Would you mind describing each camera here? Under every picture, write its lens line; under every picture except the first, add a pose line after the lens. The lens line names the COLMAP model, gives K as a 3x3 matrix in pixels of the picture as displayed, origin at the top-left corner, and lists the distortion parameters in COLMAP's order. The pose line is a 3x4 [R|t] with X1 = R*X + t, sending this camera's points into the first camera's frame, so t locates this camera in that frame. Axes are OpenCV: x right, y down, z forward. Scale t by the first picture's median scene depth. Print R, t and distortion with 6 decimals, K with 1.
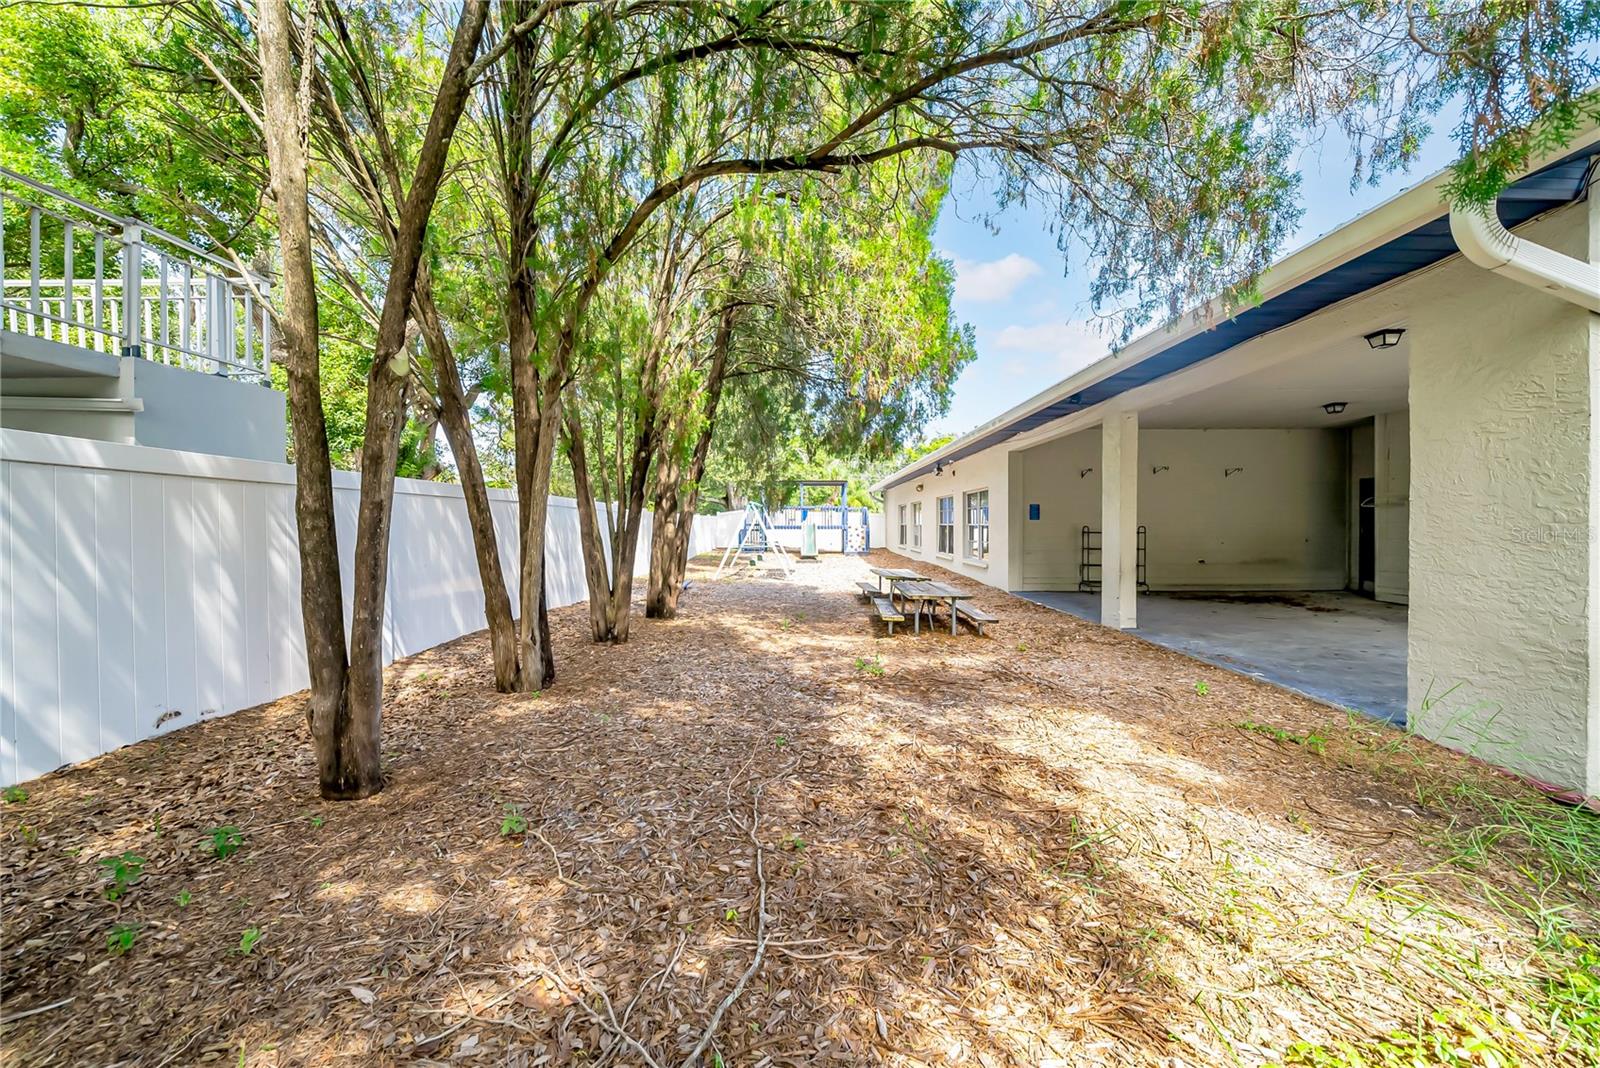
lens RADIAL K [[564.8, 0, 803.5], [0, 564.8, 526.2], [0, 0, 1]] dist [-0.001813, -0.000161]
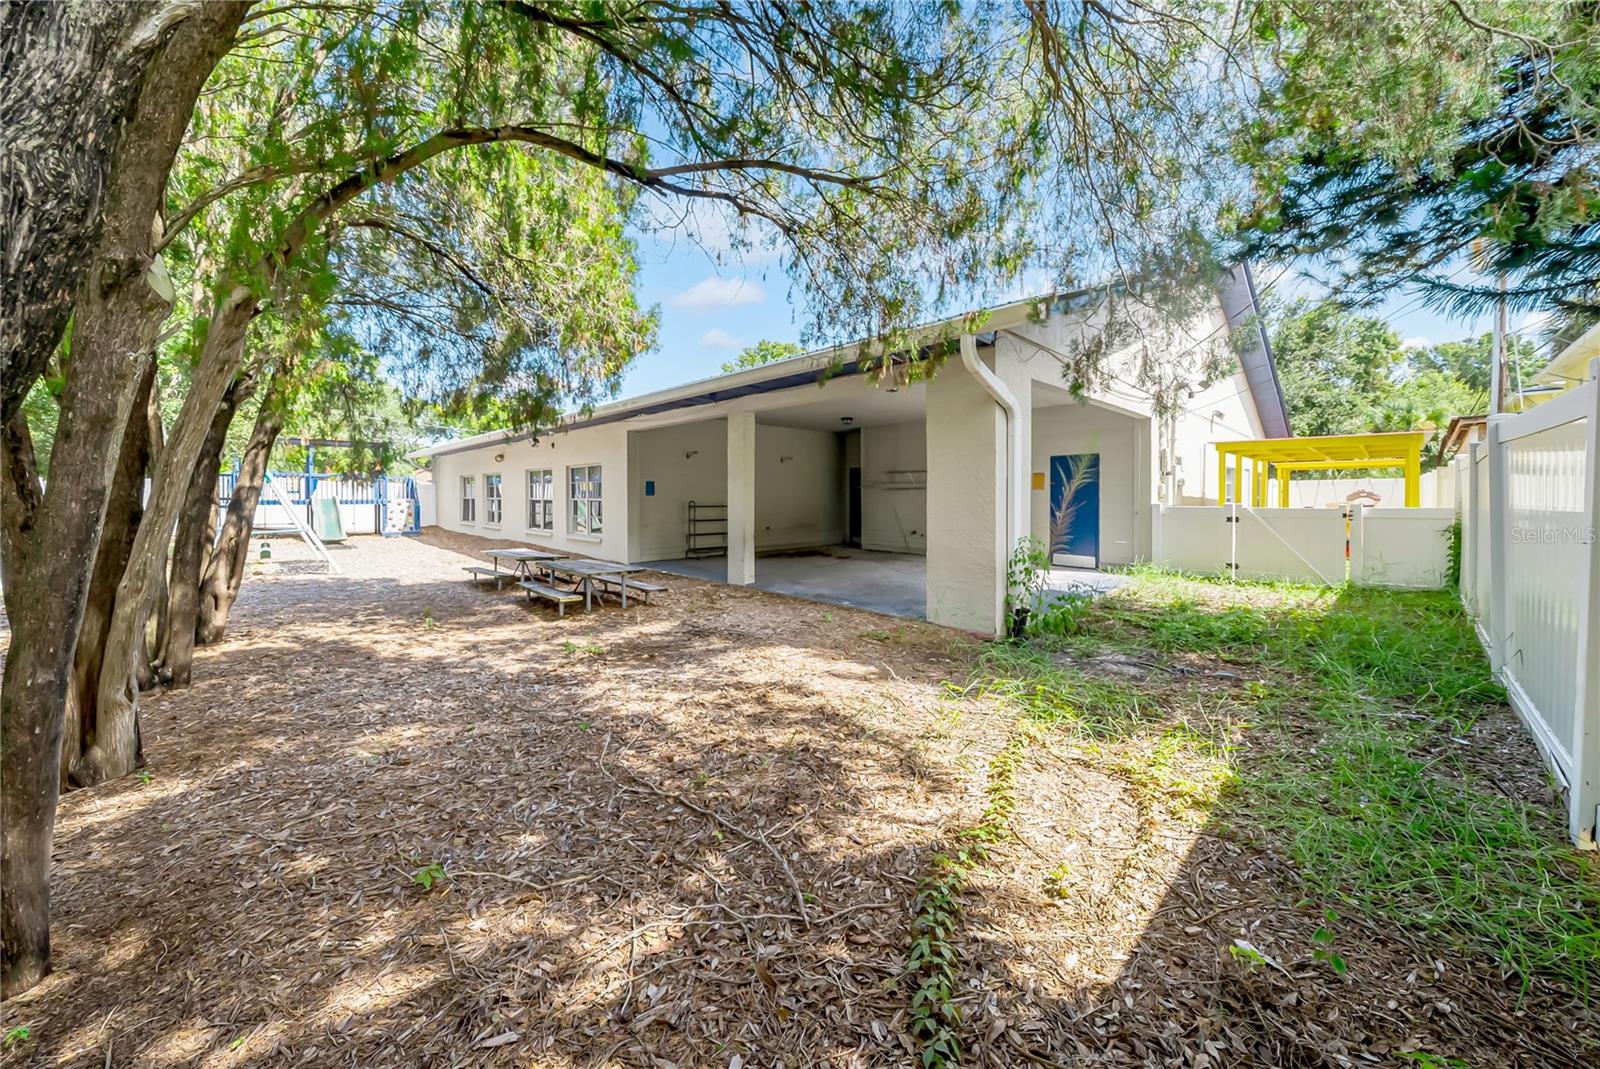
lens RADIAL K [[593.4, 0, 802.6], [0, 593.4, 497.8], [0, 0, 1]] dist [0.000355, -0.000045]
pose [[0.699893, -0.003541, 0.714239, -0.310378], [0.001368, 0.999993, 0.003618, -0.016348], [-0.714246, -0.001555, 0.699893, -0.009674]]
